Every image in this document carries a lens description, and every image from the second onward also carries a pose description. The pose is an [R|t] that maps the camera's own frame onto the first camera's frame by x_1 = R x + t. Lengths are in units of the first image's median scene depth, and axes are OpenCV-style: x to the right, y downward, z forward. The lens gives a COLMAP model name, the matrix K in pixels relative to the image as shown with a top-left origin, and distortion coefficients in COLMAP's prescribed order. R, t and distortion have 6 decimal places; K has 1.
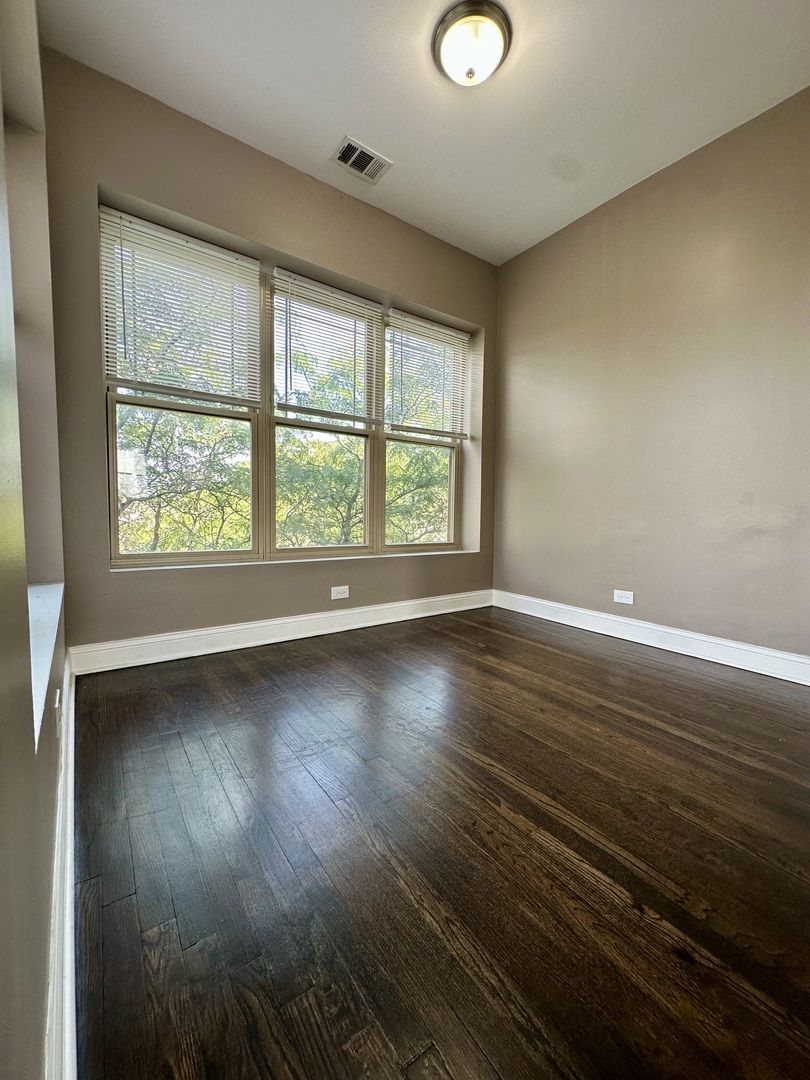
lens RADIAL K [[434.1, 0, 405.0], [0, 434.1, 540.0], [0, 0, 1]] dist [0.000608, 0.000111]
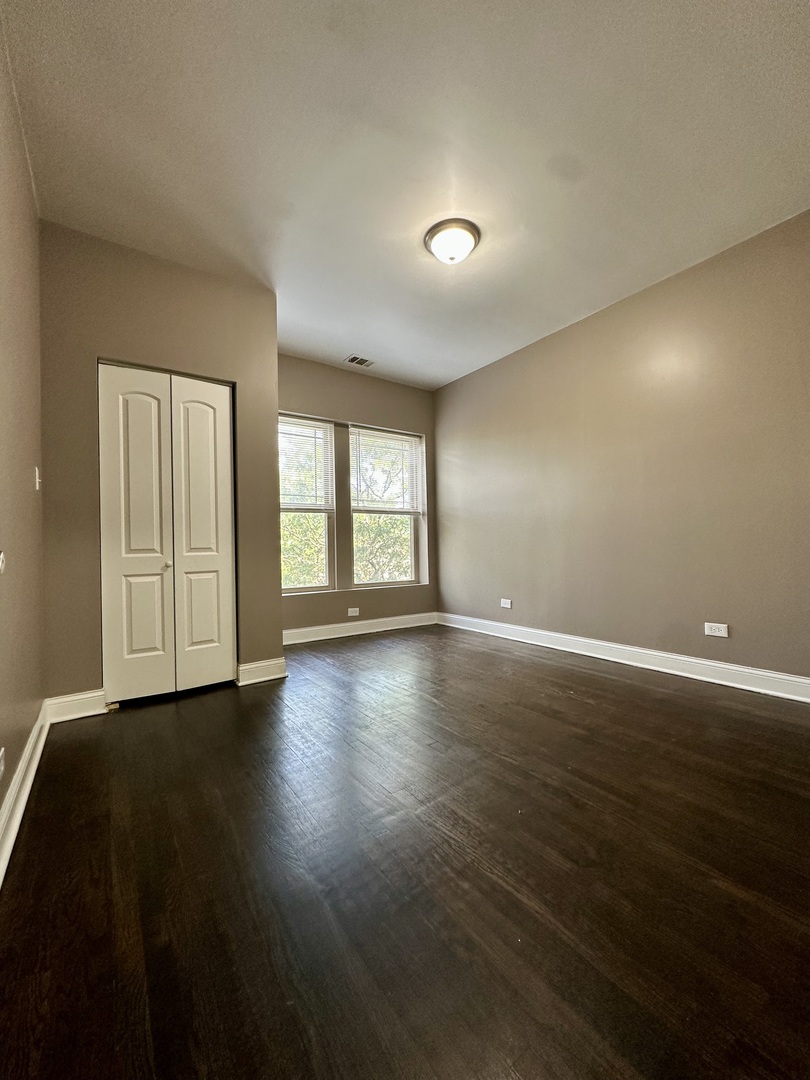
lens RADIAL K [[434.1, 0, 405.0], [0, 434.1, 540.0], [0, 0, 1]] dist [0.000608, 0.000111]
pose [[0.980596, -0.011769, 0.195684, -0.230841], [0.029734, 0.995577, -0.089124, 0.001831], [-0.193770, 0.093213, 0.976609, -0.559940]]
